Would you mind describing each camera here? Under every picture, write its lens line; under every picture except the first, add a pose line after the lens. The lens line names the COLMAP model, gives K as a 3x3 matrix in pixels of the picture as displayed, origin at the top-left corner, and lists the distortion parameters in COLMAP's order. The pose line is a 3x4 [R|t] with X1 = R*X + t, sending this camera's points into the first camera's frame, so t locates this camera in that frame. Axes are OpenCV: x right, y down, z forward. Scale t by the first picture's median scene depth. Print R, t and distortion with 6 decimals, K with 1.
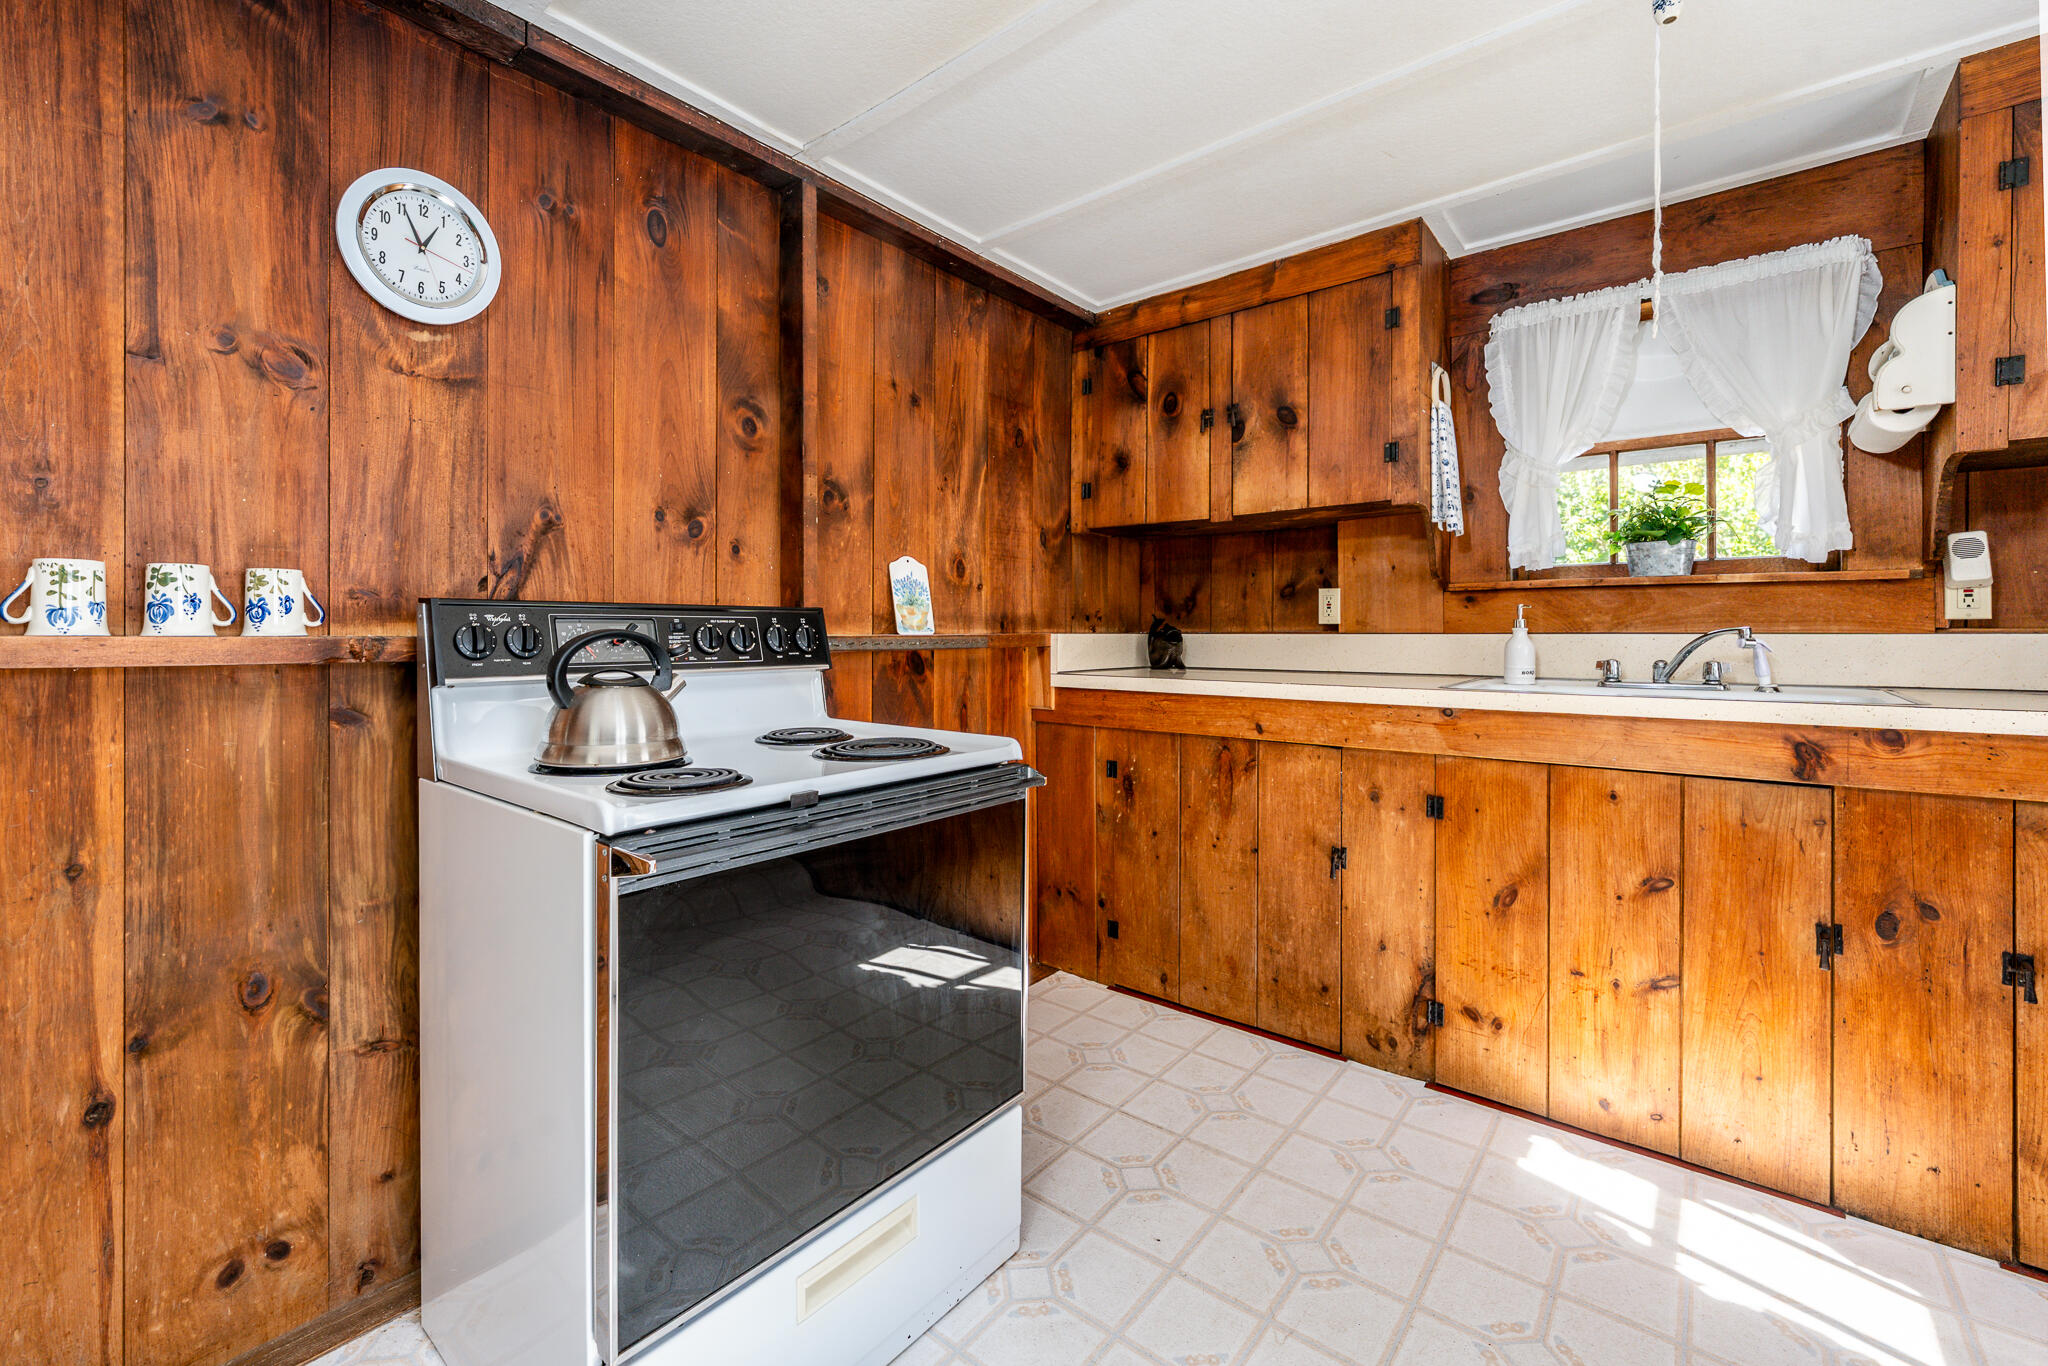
lens RADIAL K [[846.7, 0, 963.0], [0, 846.7, 629.5], [0, 0, 1]] dist [0.000186, -0.001364]
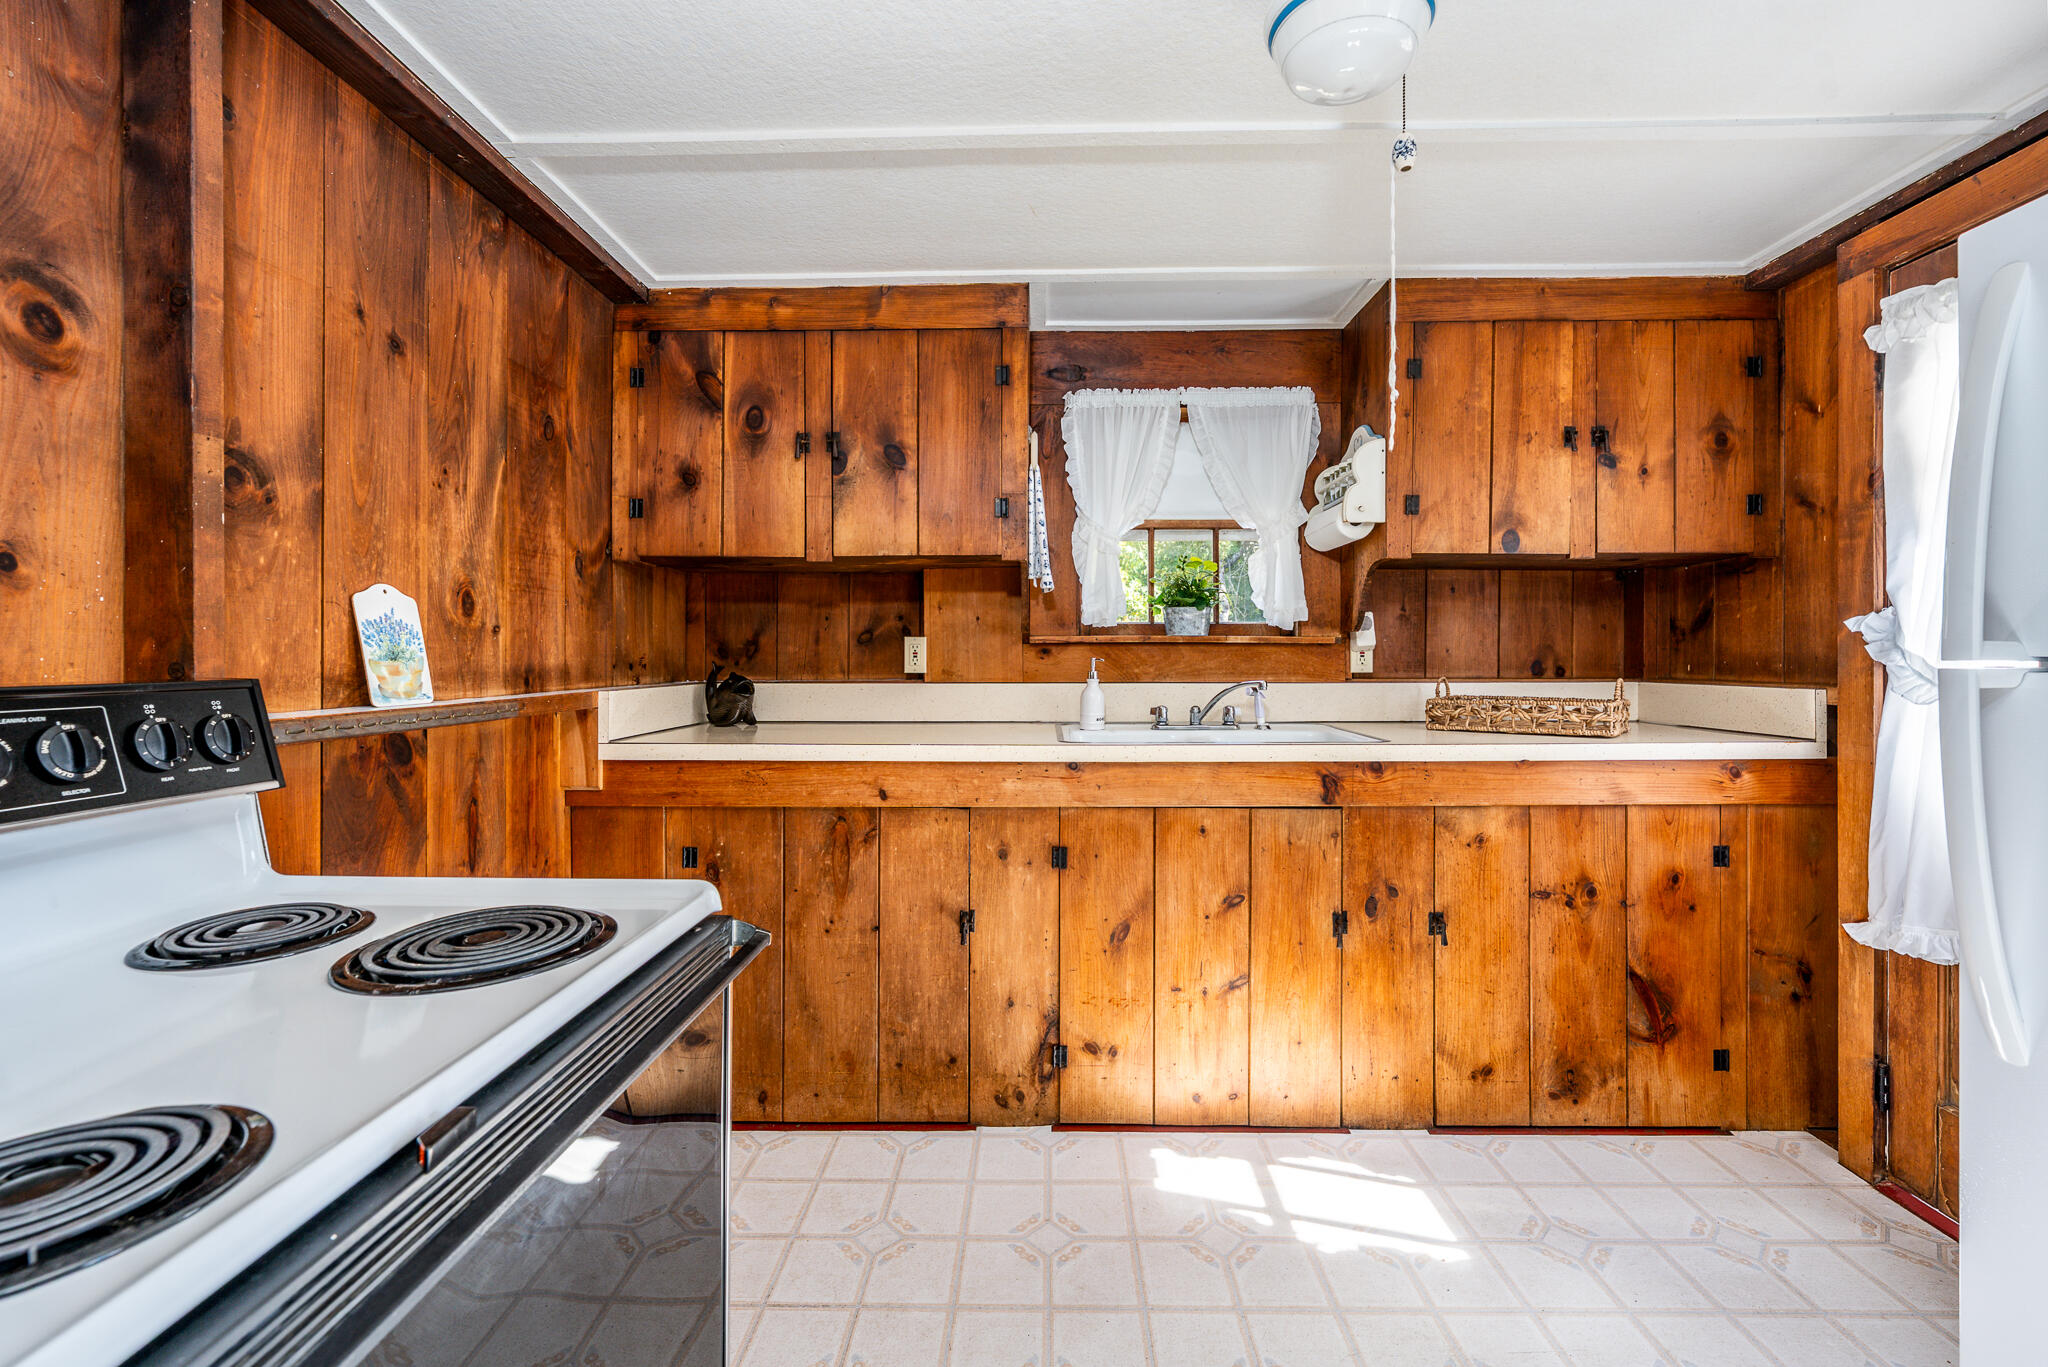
lens RADIAL K [[846.7, 0, 1044.0], [0, 846.7, 657.2], [0, 0, 1]] dist [0.000186, -0.001364]
pose [[0.758212, -0.004106, 0.651996, -0.117912], [0.003555, 0.999991, 0.002163, -0.033945], [-0.651999, 0.000678, 0.758220, 0.206063]]
